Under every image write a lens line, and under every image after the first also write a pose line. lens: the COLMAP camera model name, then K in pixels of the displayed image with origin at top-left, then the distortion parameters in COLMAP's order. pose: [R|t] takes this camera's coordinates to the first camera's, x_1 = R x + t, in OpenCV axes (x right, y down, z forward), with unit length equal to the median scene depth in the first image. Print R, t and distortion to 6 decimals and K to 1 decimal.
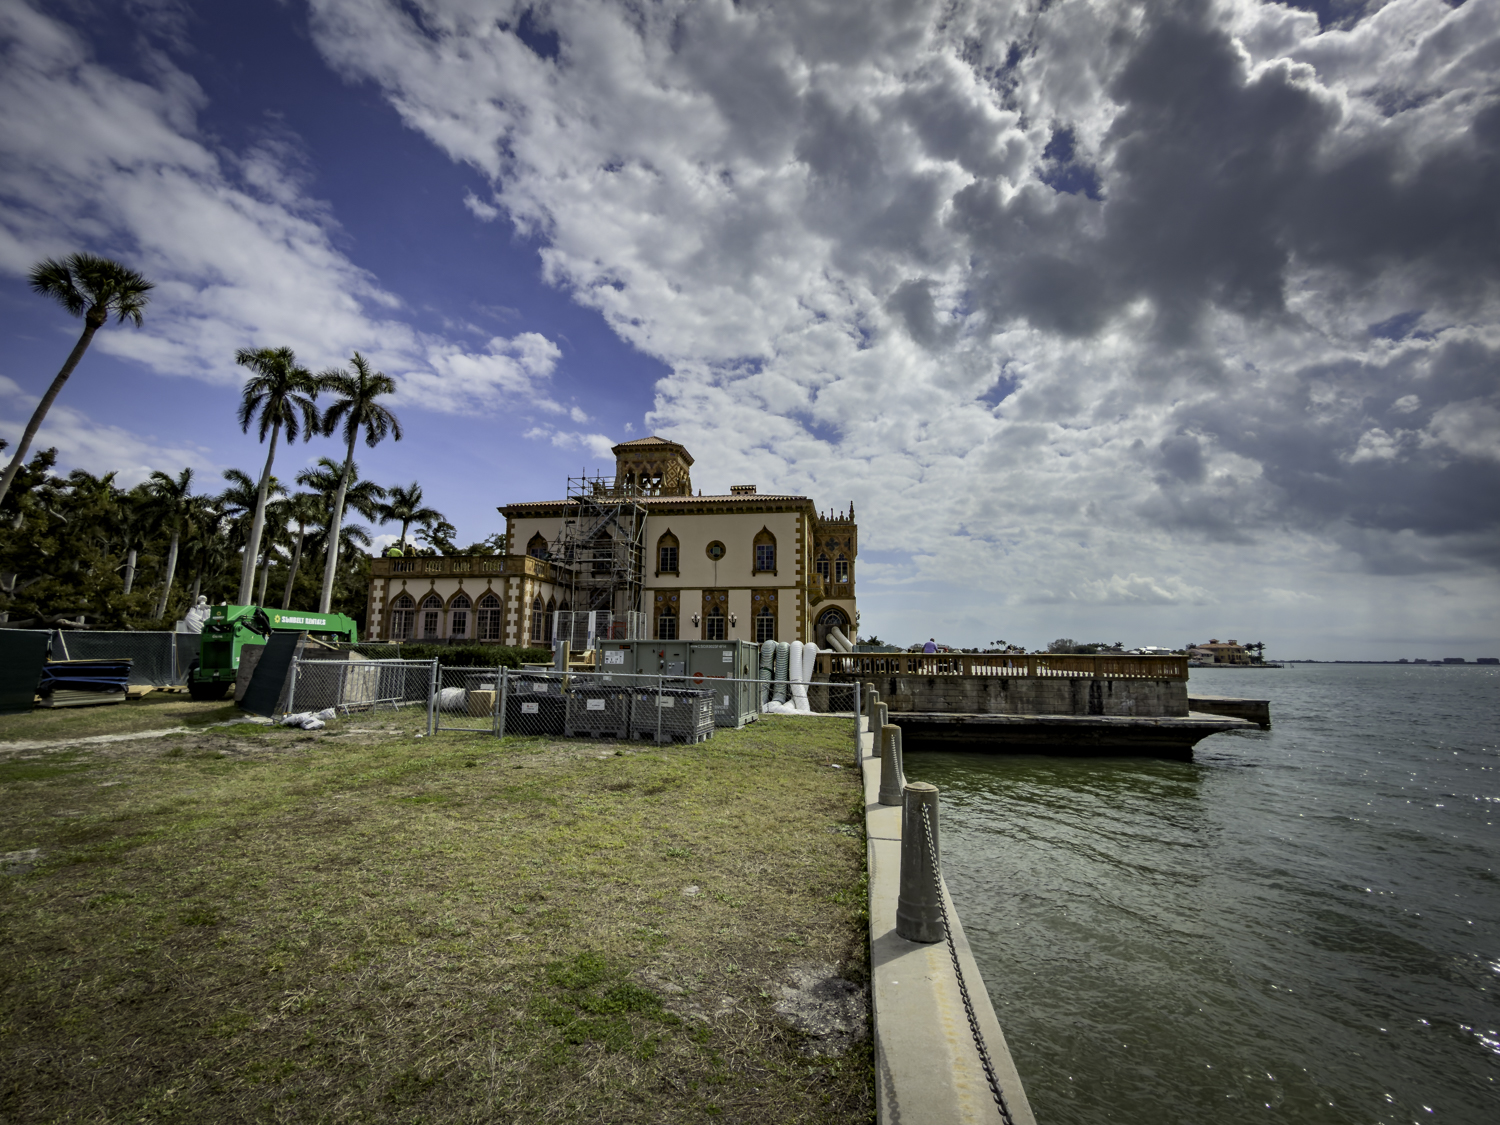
lens RADIAL K [[700.0, 0, 754.8], [0, 700.0, 560.2], [0, 0, 1]] dist [-0.000896, -0.000080]
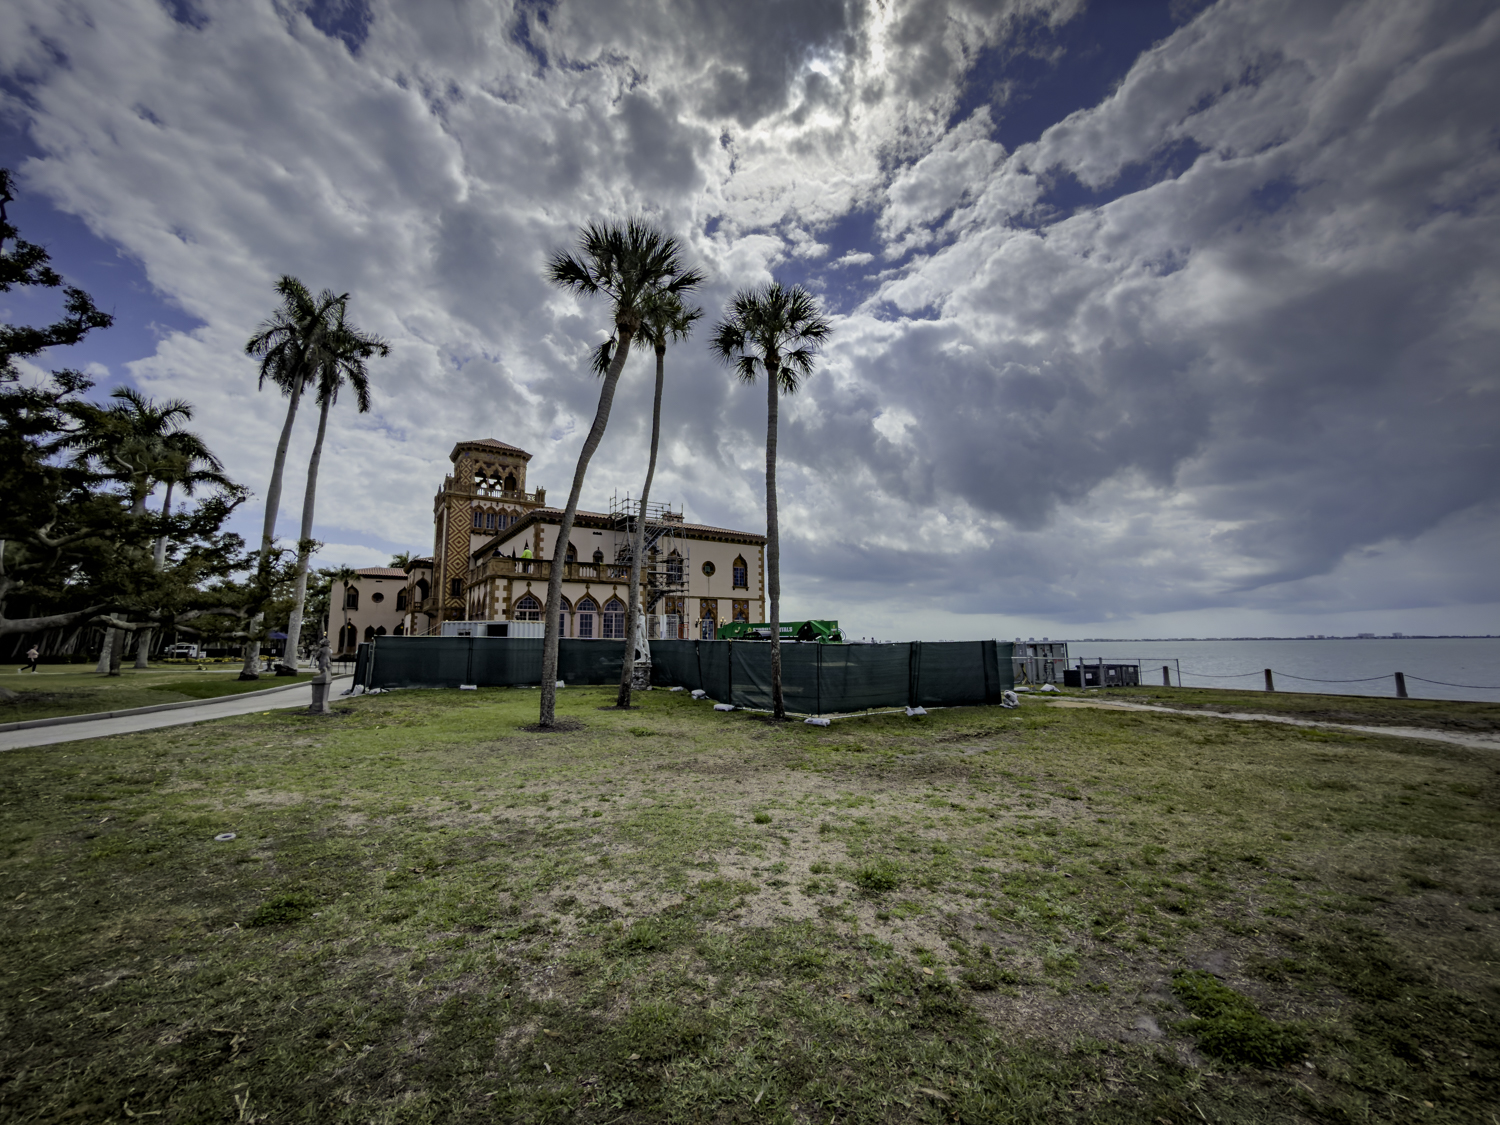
lens RADIAL K [[610.4, 0, 750.1], [0, 610.4, 561.6], [0, 0, 1]] dist [0.000722, 0.000014]
pose [[0.719893, 0.077377, 0.689759, -0.796512], [-0.080767, 0.996354, -0.027475, -0.002083], [-0.689370, -0.035931, 0.723518, 0.122337]]
